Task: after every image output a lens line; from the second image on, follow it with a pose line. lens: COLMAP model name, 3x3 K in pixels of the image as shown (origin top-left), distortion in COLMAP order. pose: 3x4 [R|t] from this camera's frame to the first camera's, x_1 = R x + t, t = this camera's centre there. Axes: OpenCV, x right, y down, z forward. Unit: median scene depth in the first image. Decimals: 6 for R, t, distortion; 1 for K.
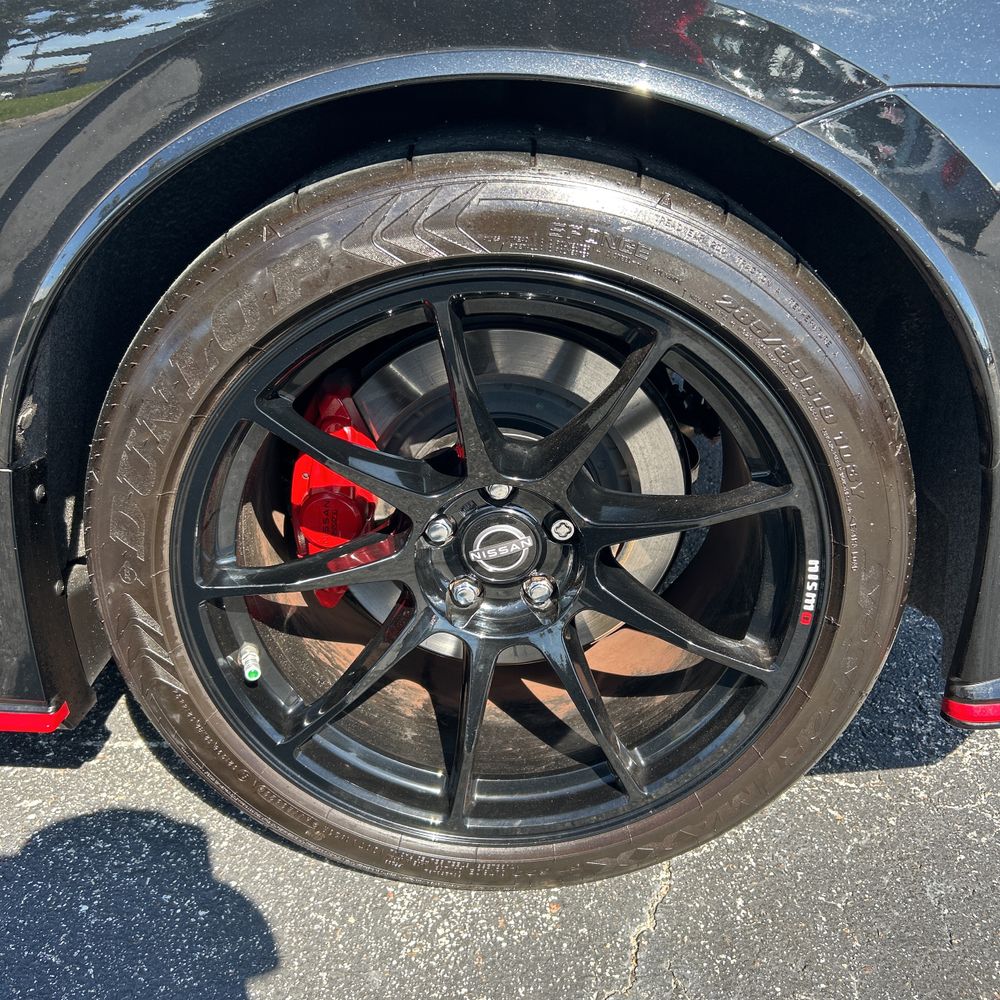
lens RADIAL K [[1016.5, 0, 500.0], [0, 1016.5, 500.0], [0, 0, 1]] dist [0.015563, -0.007133]
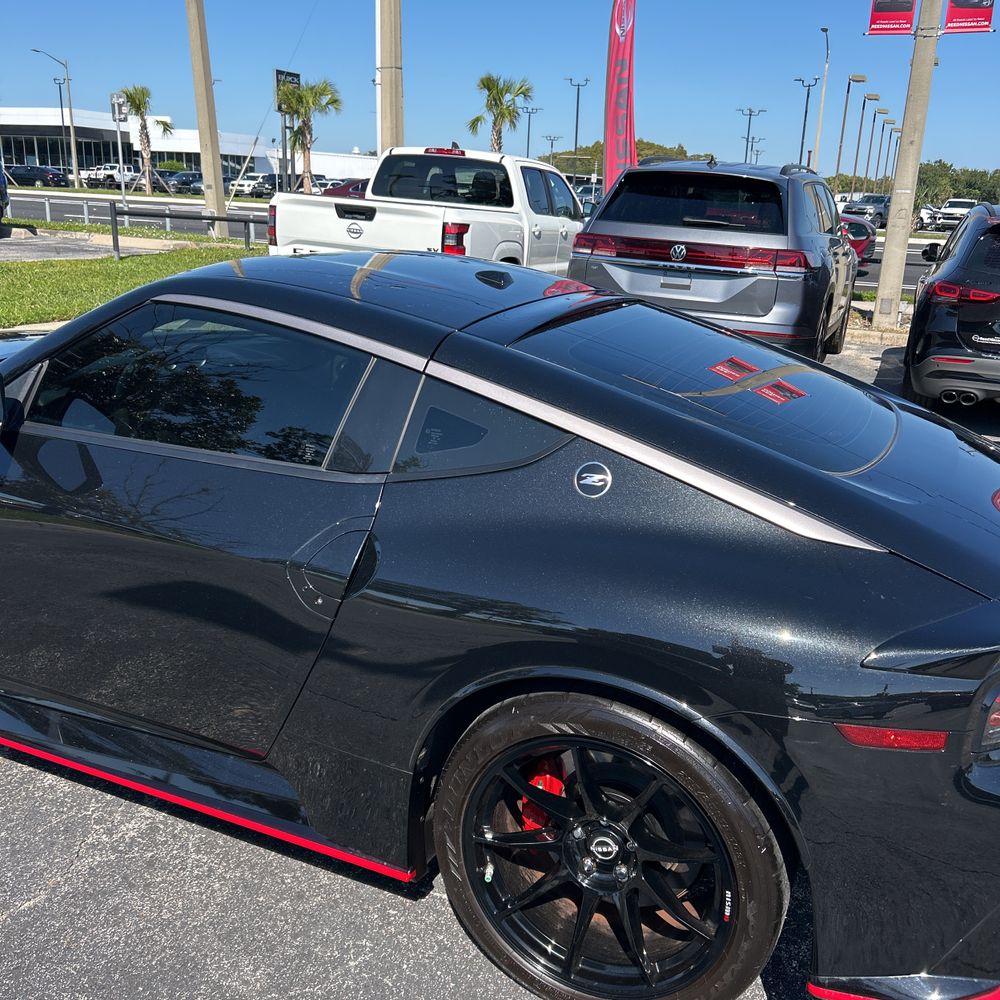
lens RADIAL K [[998.3, 0, 500.0], [0, 998.3, 500.0], [0, 0, 1]] dist [0.037508, -0.052965]
pose [[0.917196, 0.110689, -0.382752, 0.531056], [-0.179117, 0.972641, -0.147940, -0.317419], [0.355905, 0.204248, 0.911929, -1.183763]]
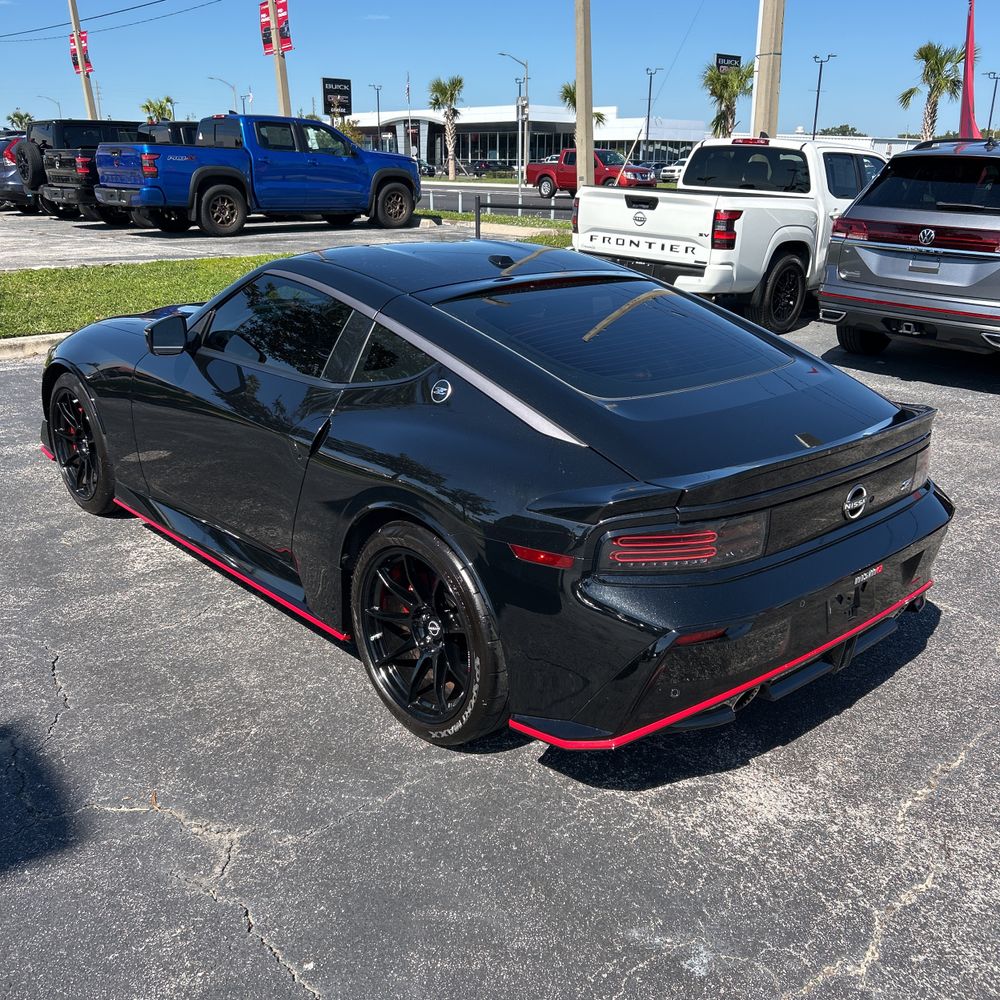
lens RADIAL K [[992.7, 0, 498.7], [0, 992.7, 511.3], [0, 0, 1]] dist [0.022465, -0.026669]
pose [[0.676015, 0.206235, -0.707439, 2.342899], [-0.311044, 0.950180, -0.020228, -0.323400], [0.668023, 0.233720, 0.706484, -1.280369]]
